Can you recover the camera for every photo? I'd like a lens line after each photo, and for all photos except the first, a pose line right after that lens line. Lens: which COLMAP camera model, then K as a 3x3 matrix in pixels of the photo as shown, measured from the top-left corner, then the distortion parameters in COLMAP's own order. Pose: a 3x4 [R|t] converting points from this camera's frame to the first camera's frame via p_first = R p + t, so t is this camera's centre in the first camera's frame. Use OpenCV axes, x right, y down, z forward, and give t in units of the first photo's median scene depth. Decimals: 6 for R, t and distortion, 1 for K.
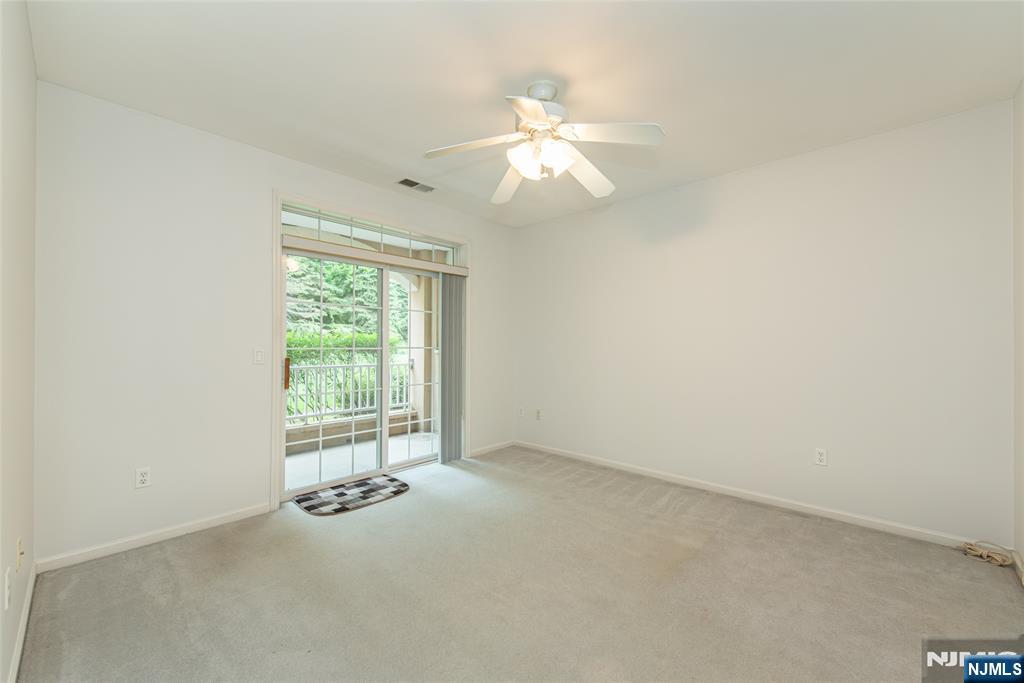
lens RADIAL K [[406.8, 0, 513.0], [0, 406.8, 348.4], [0, 0, 1]] dist [0.002441, -0.001905]
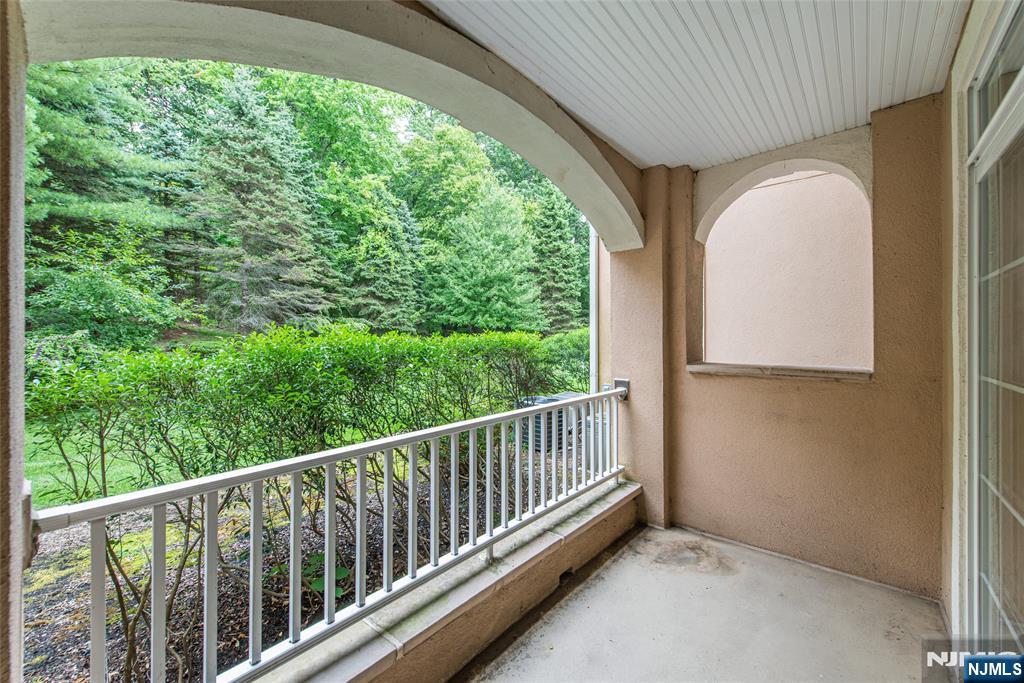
lens RADIAL K [[406.8, 0, 513.5], [0, 406.8, 337.3], [0, 0, 1]] dist [0.002441, -0.001905]
pose [[0.999340, -0.010302, 0.034846, -0.571330], [0.010663, 0.999891, -0.010209, -0.035764], [-0.034737, 0.010574, 0.999341, 0.696425]]
